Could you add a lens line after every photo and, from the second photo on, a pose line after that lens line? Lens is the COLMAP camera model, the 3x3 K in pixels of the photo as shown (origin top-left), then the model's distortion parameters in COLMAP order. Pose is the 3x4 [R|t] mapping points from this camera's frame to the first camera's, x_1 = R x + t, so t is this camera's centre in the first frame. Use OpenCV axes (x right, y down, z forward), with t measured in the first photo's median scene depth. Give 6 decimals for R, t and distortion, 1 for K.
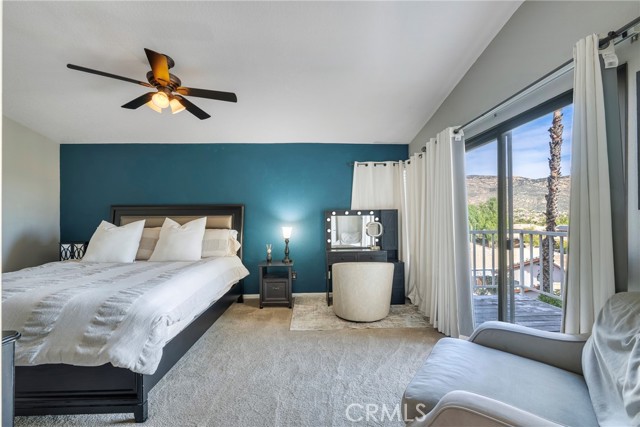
lens RADIAL K [[260.3, 0, 320.5], [0, 260.3, 215.5], [0, 0, 1]] dist [0.000305, -0.000265]
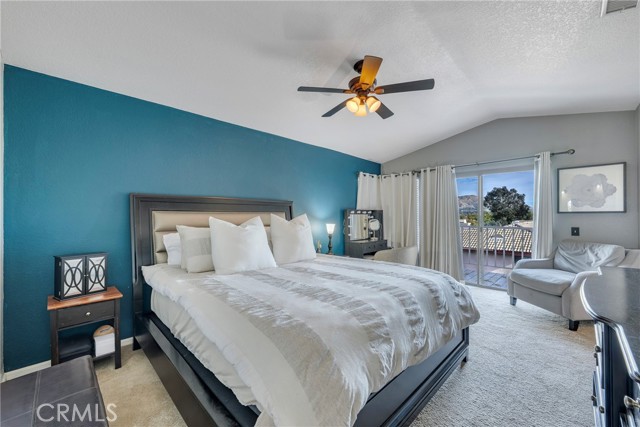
lens RADIAL K [[260.3, 0, 320.5], [0, 260.3, 215.1], [0, 0, 1]] dist [0.000305, -0.000265]
pose [[0.728901, 0.009903, 0.684548, -0.885806], [-0.009899, 0.999943, -0.003925, 0.011059], [-0.684548, -0.003915, 0.728957, 0.207273]]
